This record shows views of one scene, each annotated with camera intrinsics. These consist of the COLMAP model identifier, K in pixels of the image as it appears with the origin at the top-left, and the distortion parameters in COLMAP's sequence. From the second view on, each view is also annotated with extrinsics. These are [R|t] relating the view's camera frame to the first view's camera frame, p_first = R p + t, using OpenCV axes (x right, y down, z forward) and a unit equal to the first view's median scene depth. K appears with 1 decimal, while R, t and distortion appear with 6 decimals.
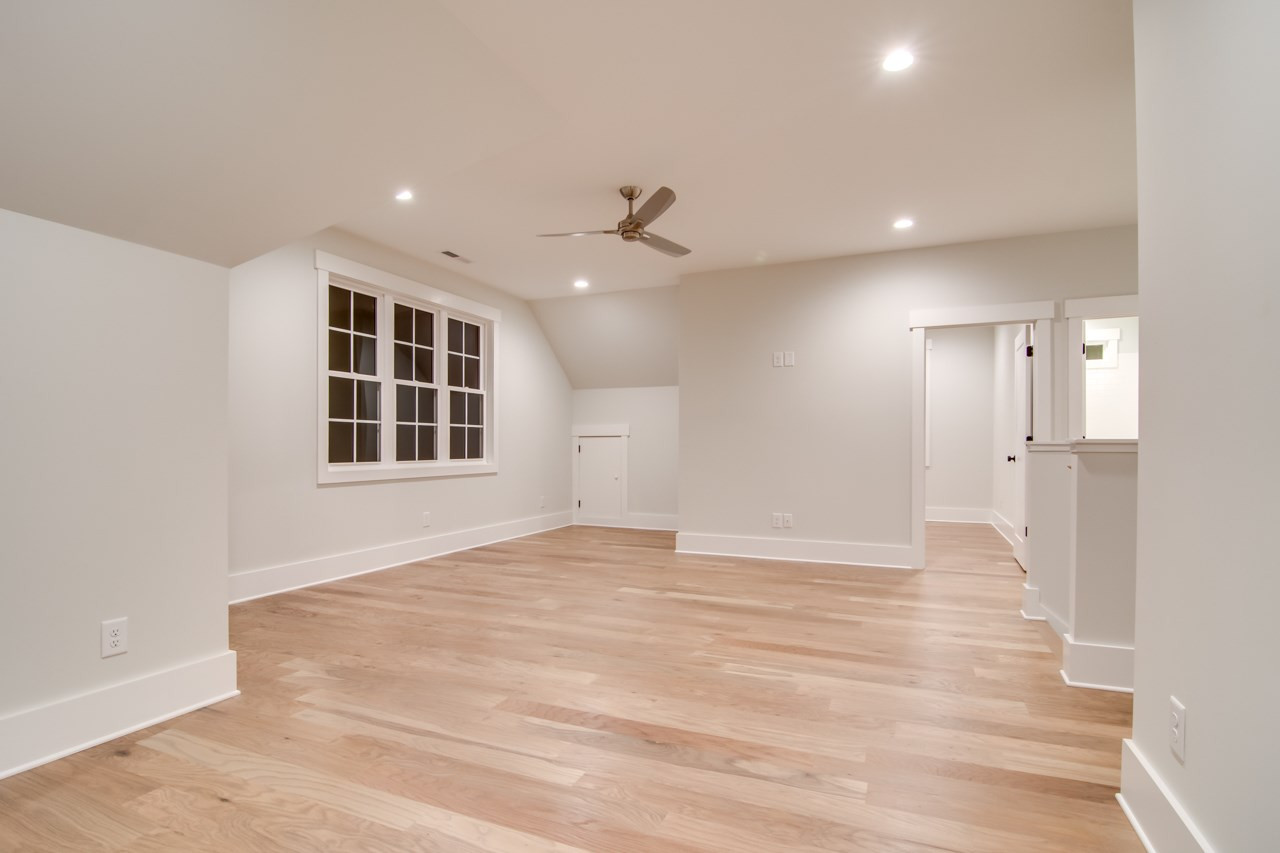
lens RADIAL K [[624.9, 0, 633.7], [0, 624.9, 429.3], [0, 0, 1]] dist [-0.004627, -0.012627]
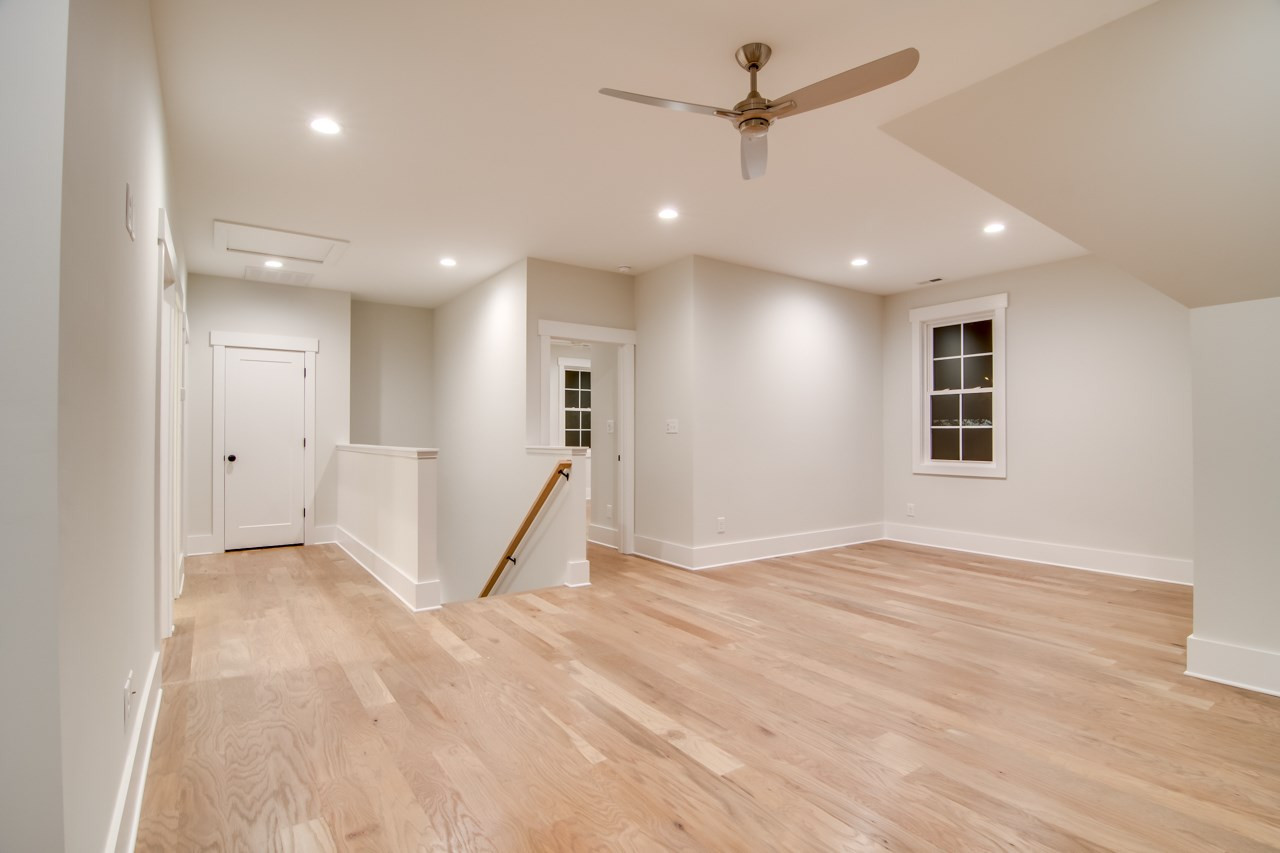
lens RADIAL K [[624.9, 0, 633.7], [0, 624.9, 429.3], [0, 0, 1]] dist [-0.004627, -0.012627]
pose [[-0.851867, 0.003558, 0.523746, -0.308971], [-0.014596, 0.999427, -0.030530, 0.015289], [-0.523554, -0.033652, -0.851327, 2.161336]]
